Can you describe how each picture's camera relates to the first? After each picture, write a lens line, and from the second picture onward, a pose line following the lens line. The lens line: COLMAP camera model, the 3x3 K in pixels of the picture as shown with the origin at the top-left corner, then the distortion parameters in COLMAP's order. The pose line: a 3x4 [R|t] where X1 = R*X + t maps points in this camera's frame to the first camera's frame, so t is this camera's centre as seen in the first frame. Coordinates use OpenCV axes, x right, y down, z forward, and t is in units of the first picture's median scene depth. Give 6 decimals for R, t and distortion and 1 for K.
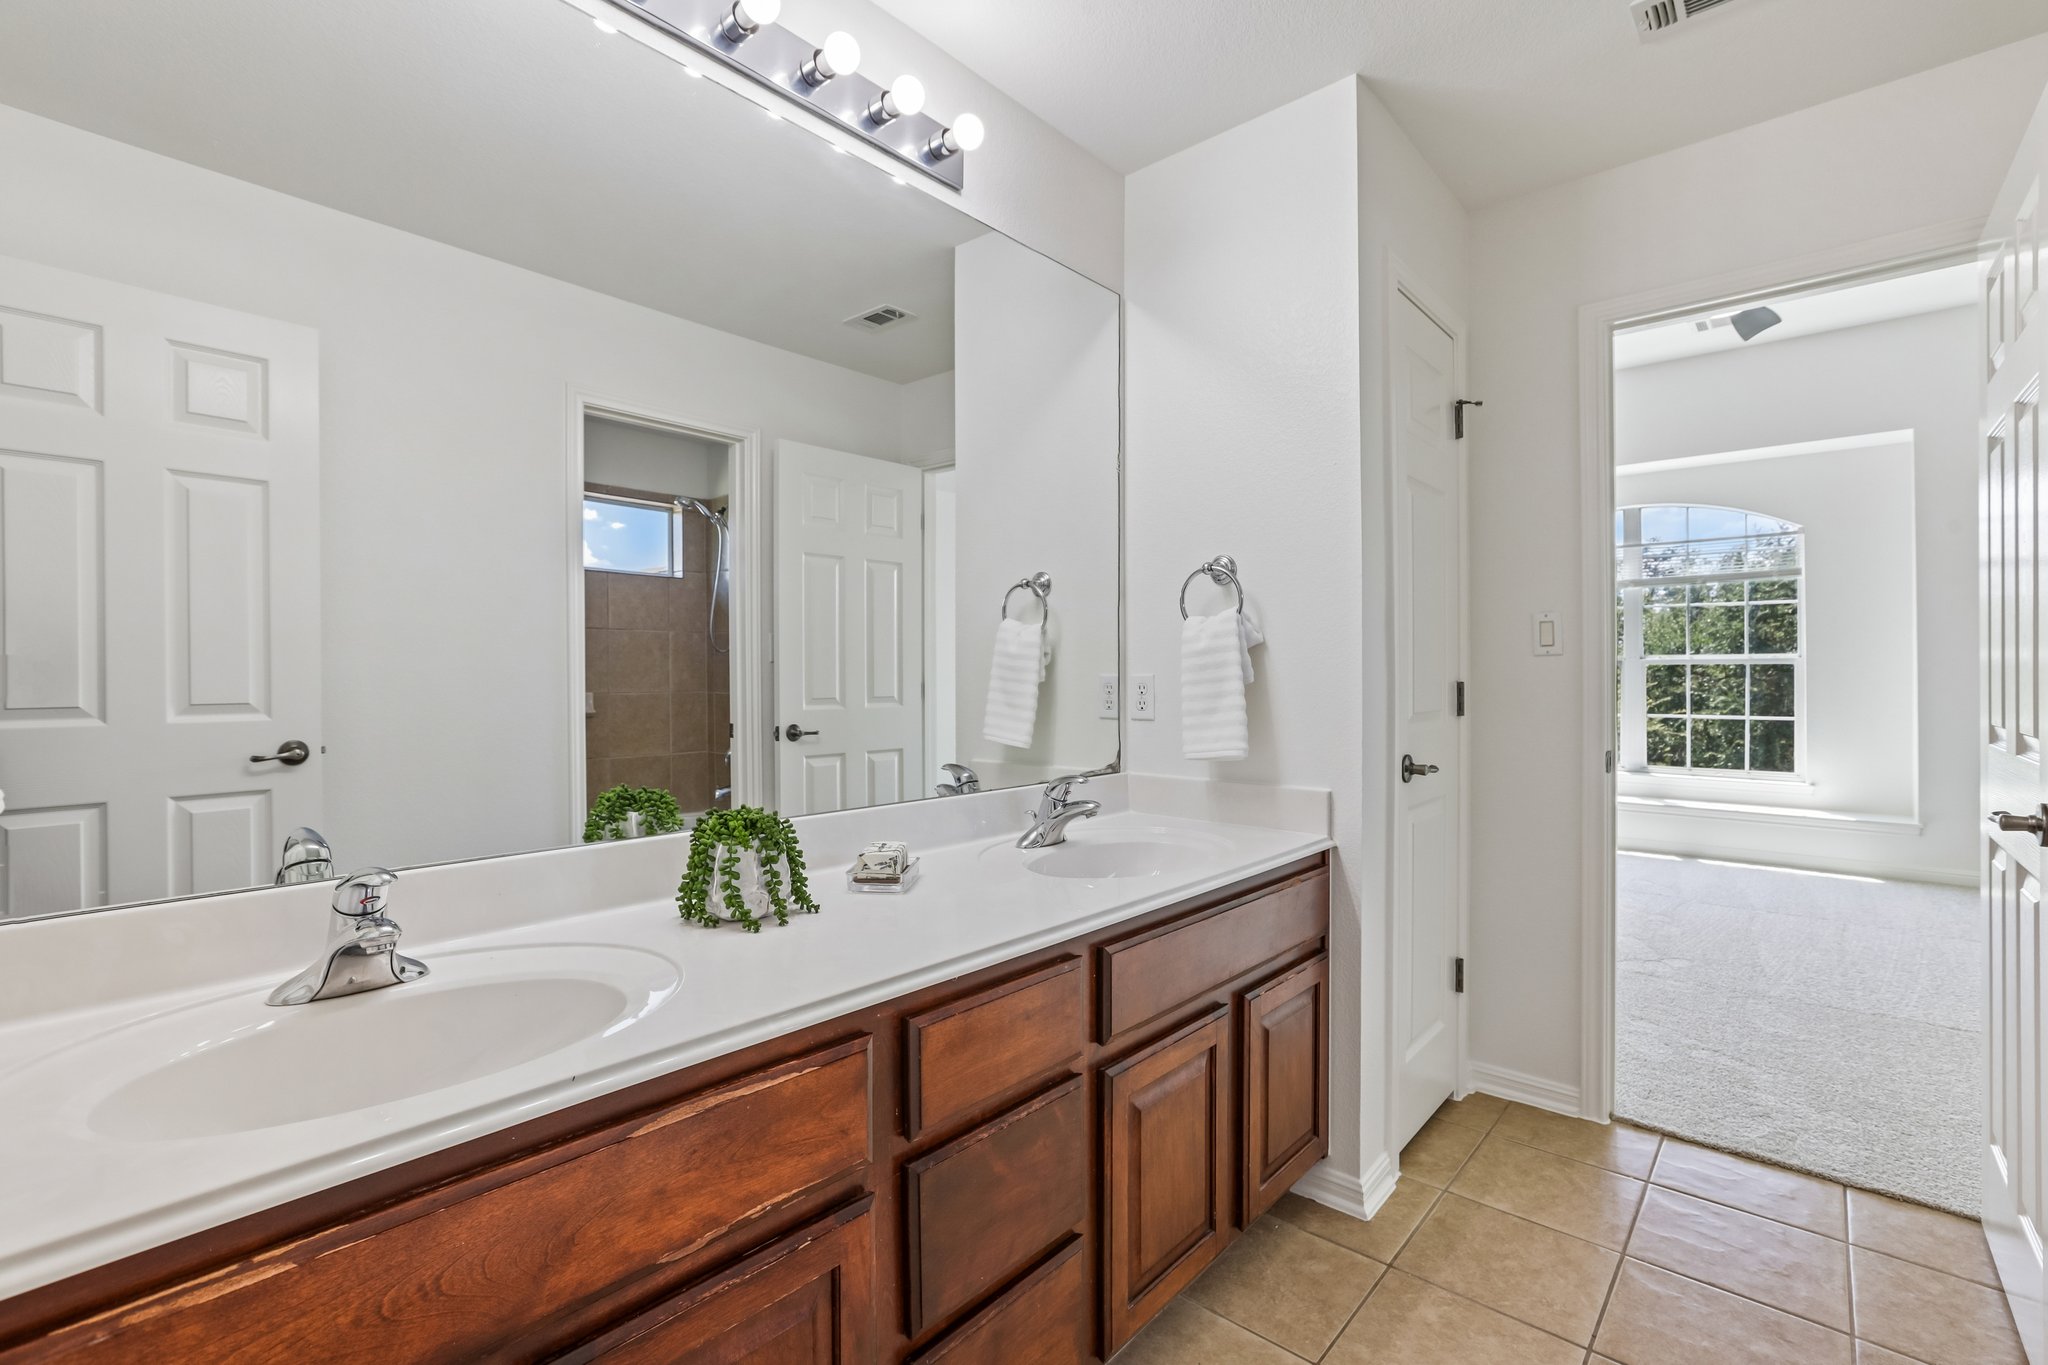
lens RADIAL K [[907.4, 0, 1017.9], [0, 907.4, 681.3], [0, 0, 1]] dist [-0.003216, -0.000097]
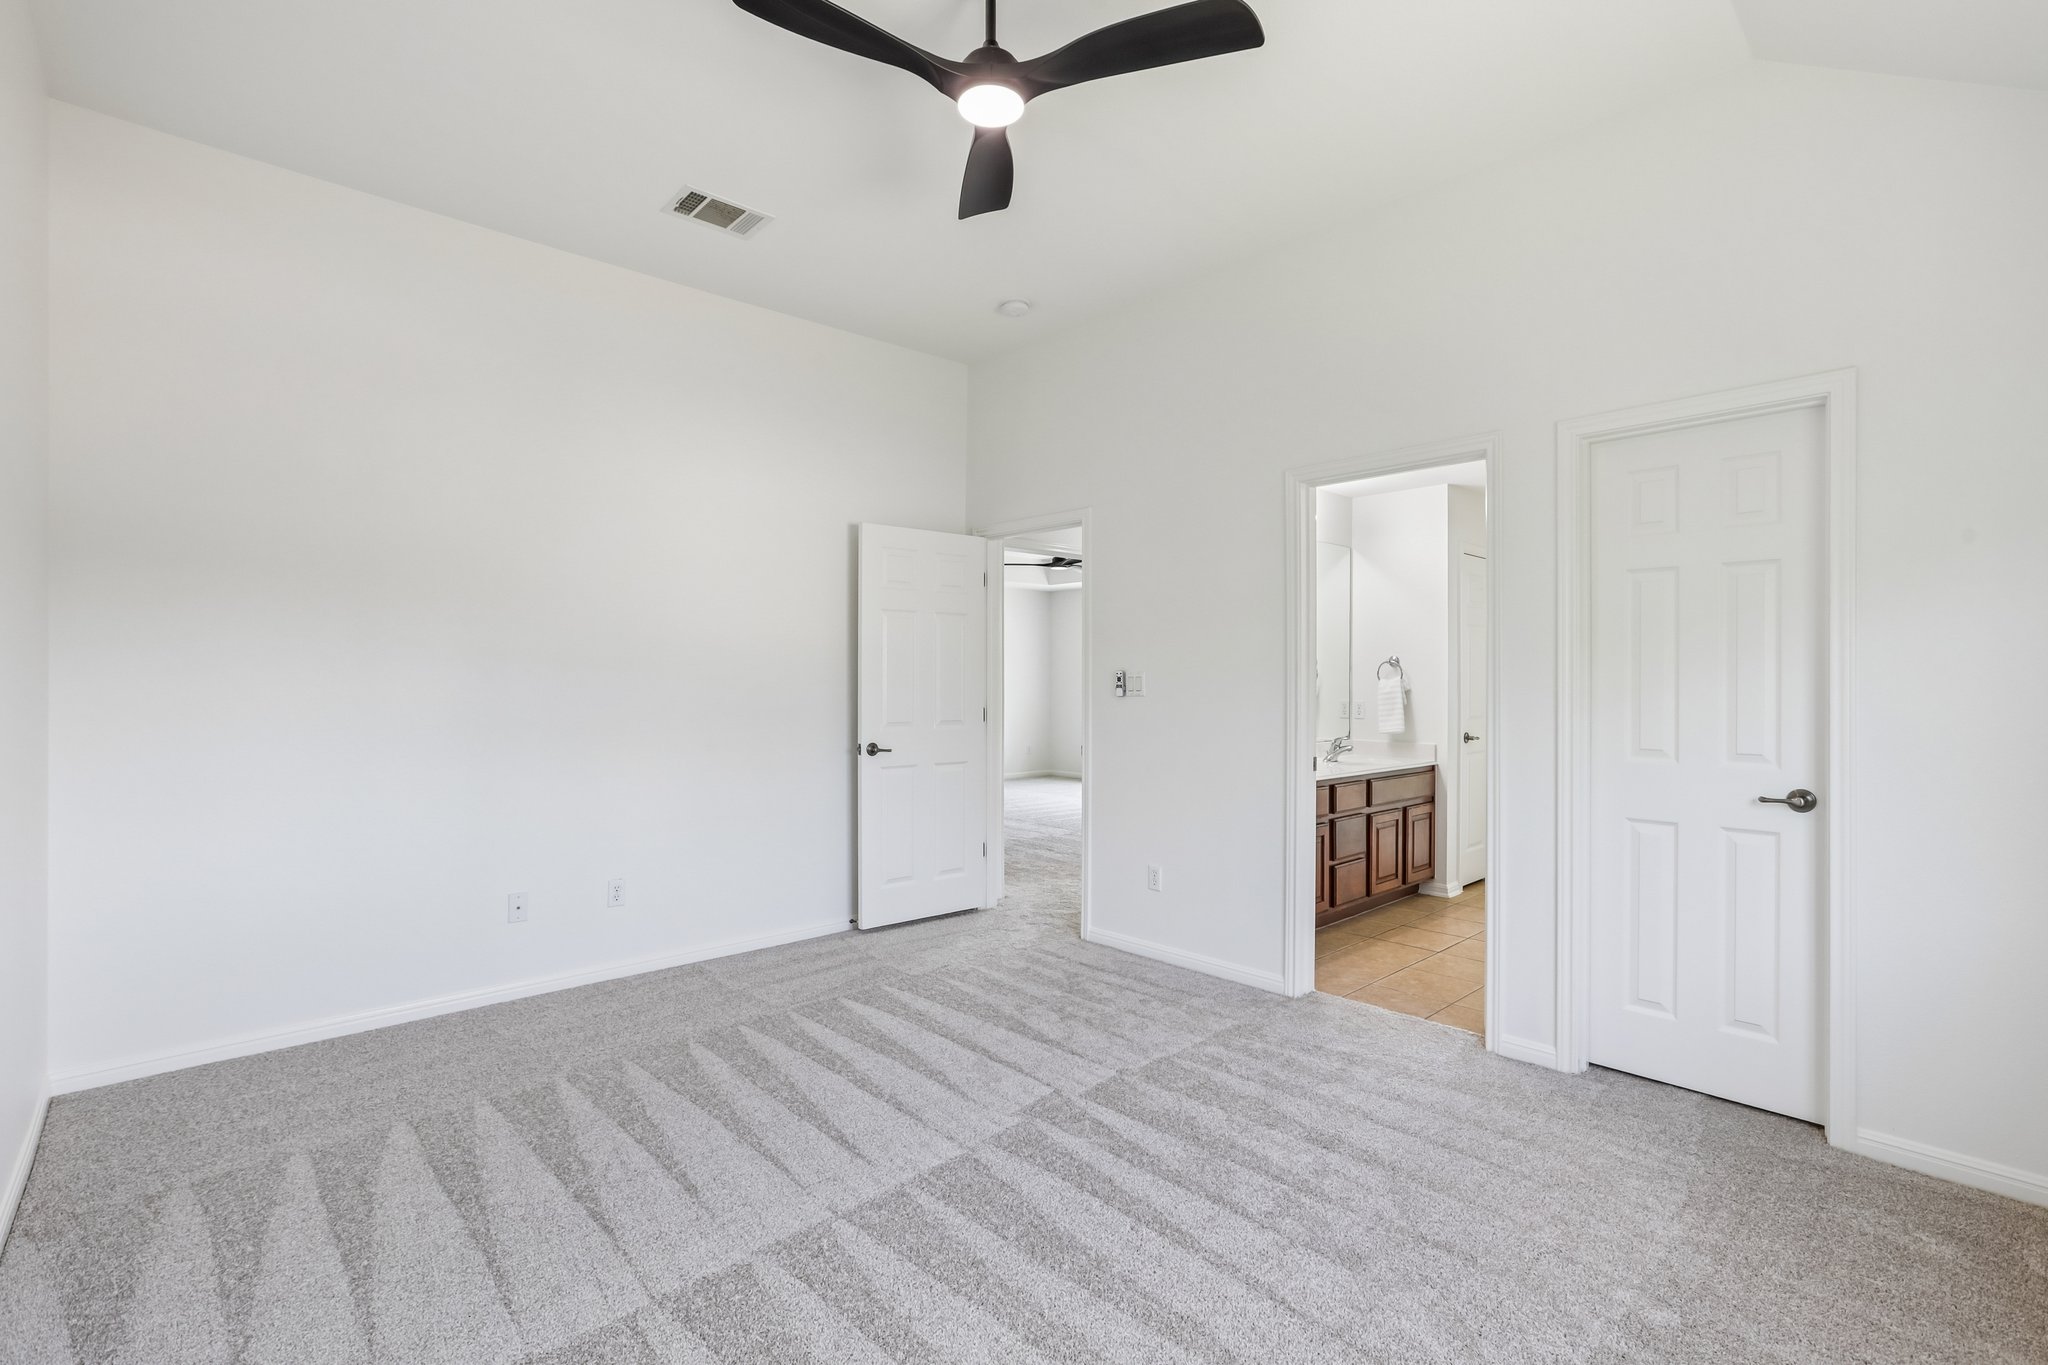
lens RADIAL K [[907.4, 0, 1031.1], [0, 907.4, 687.2], [0, 0, 1]] dist [-0.003216, -0.000097]
pose [[0.996134, 0.004776, -0.087715, -0.635118], [-0.005020, 0.999984, -0.002562, -0.039119], [0.087702, 0.002993, 0.996142, -1.838686]]
